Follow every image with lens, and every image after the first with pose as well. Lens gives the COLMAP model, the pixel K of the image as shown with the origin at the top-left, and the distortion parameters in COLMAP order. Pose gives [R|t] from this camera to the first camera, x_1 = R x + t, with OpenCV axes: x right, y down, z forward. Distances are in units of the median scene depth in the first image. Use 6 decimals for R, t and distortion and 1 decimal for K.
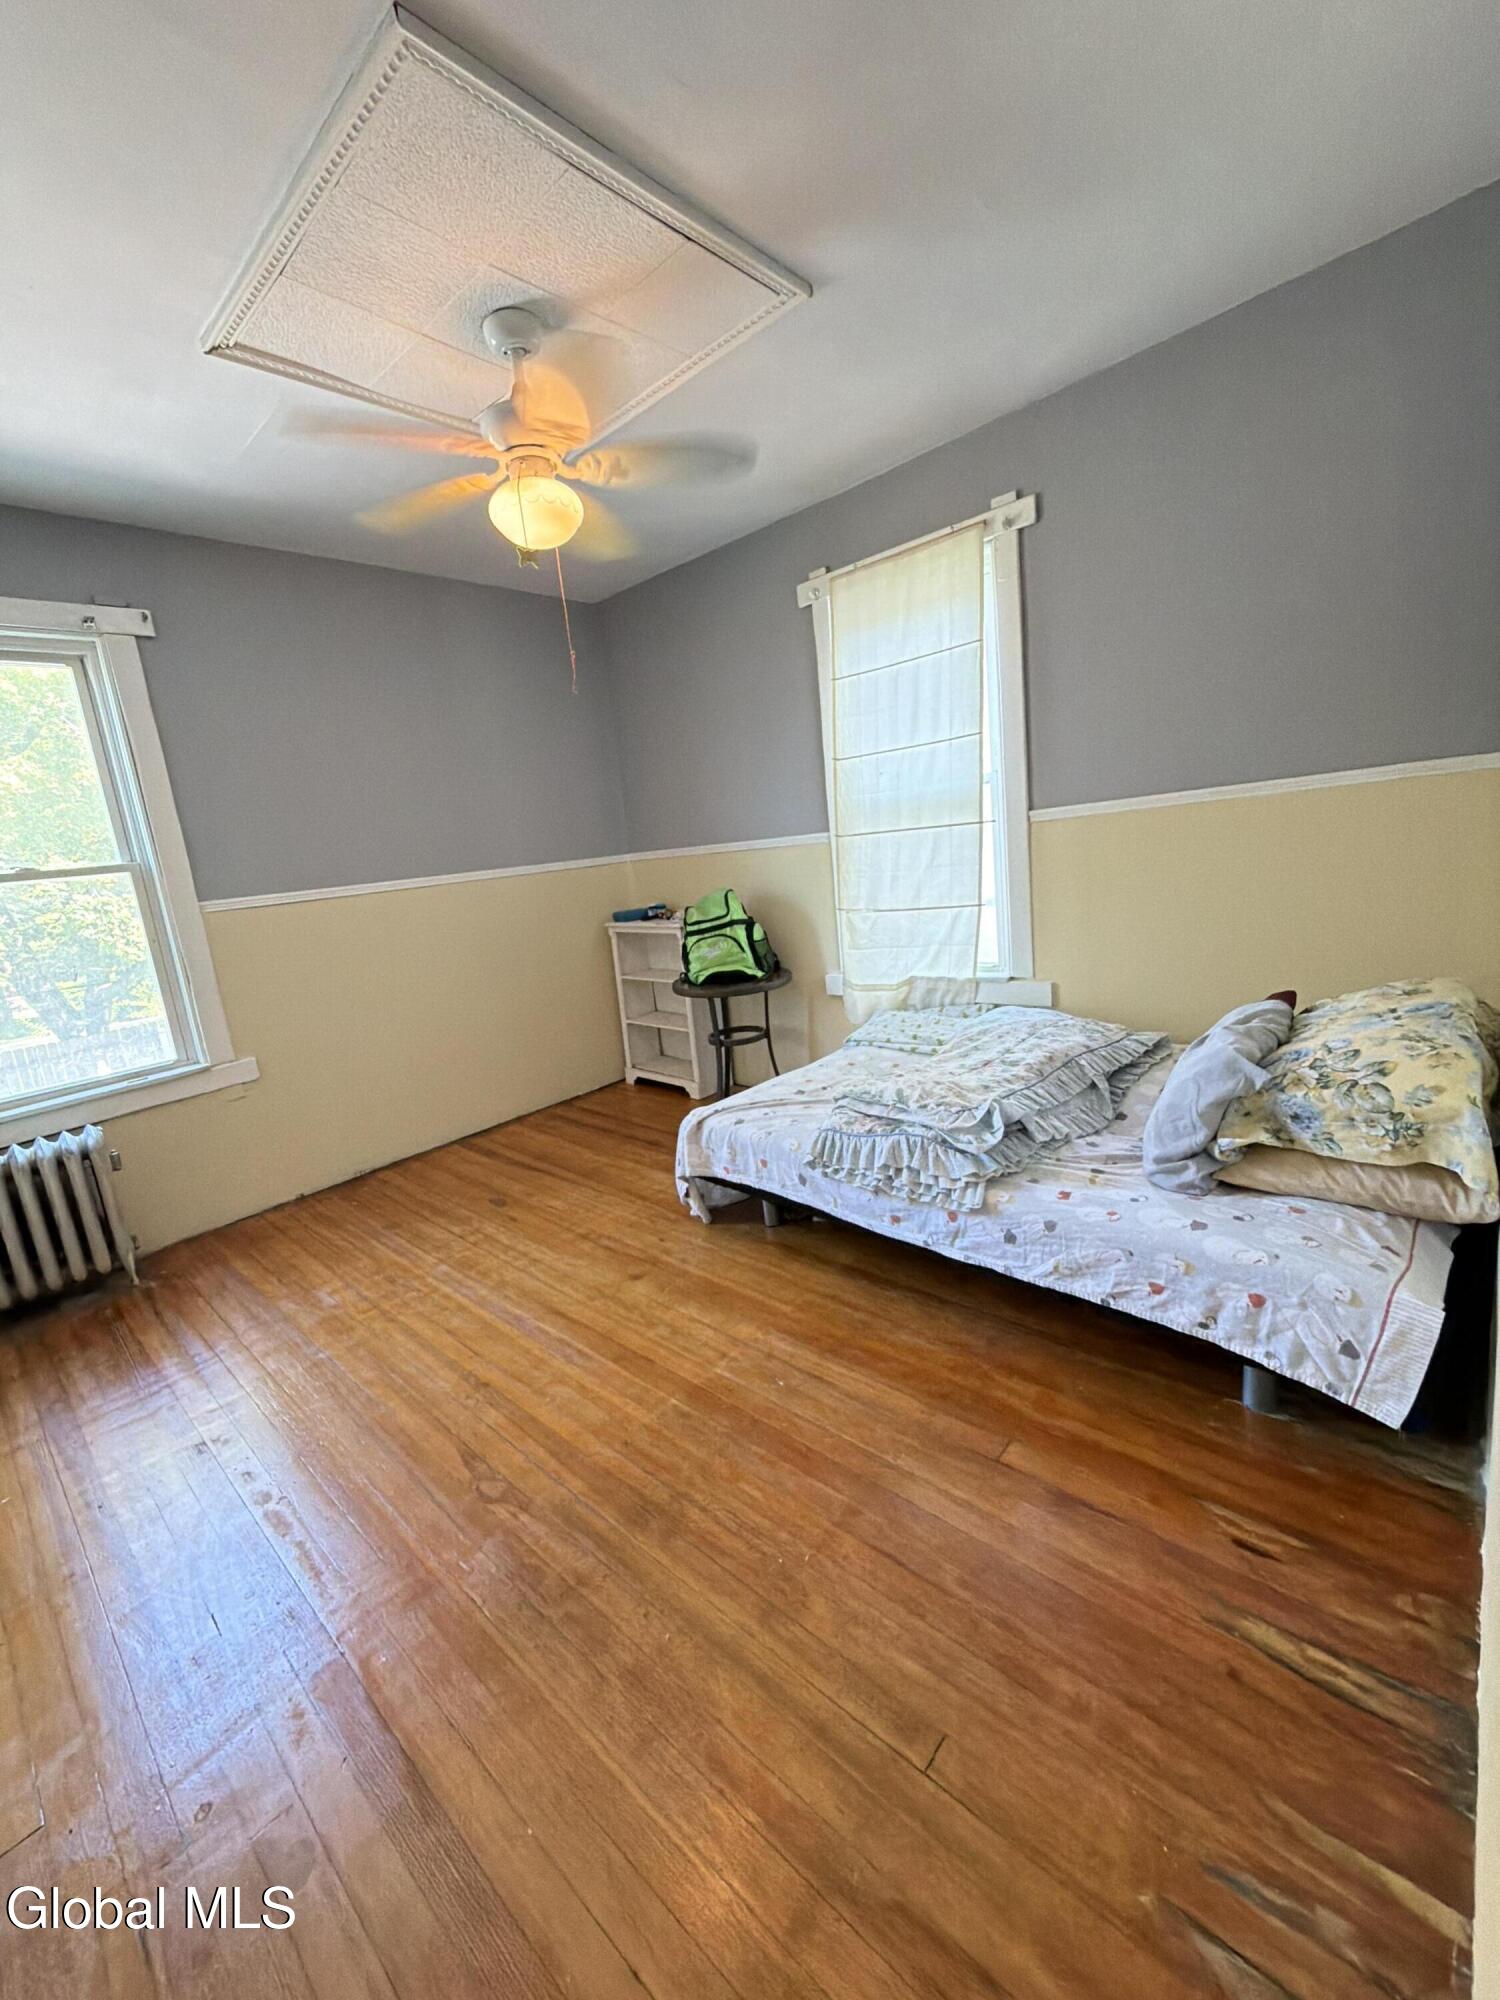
lens RADIAL K [[797.9, 0, 746.5], [0, 797.9, 996.2], [0, 0, 1]] dist [-0.000254, -0.000783]
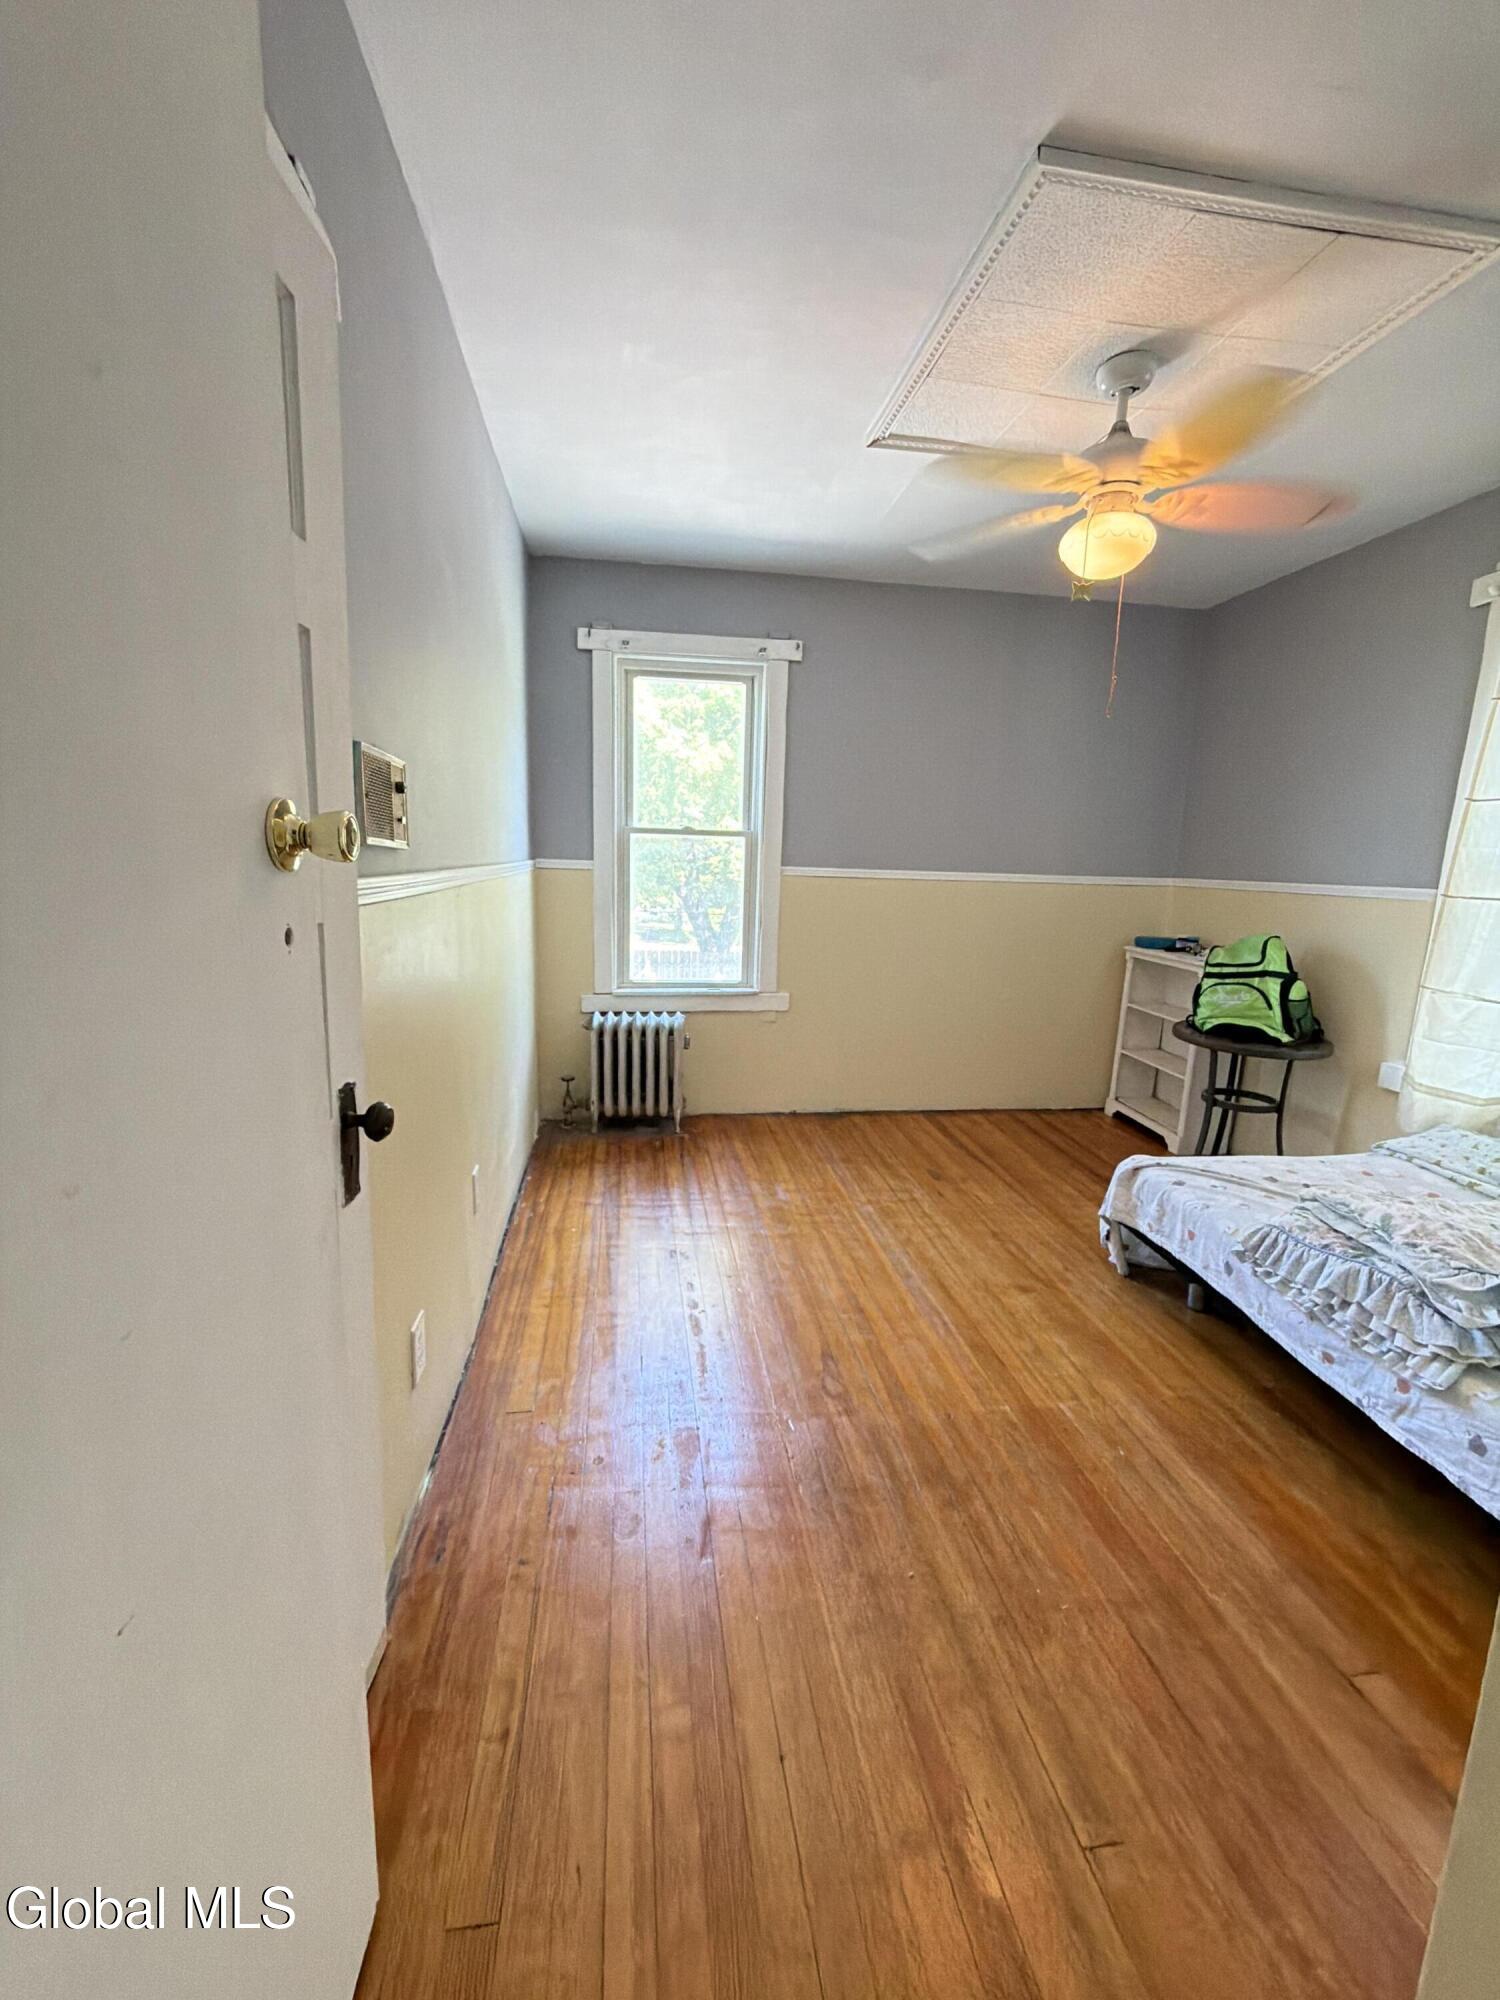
lens RADIAL K [[797.9, 0, 747.5], [0, 797.9, 997.2], [0, 0, 1]] dist [-0.000254, -0.000783]
pose [[0.763643, 0.237053, -0.600545, 0.111132], [-0.233501, 0.968597, 0.085419, -0.012743], [0.601936, 0.074998, 0.795015, -0.047982]]
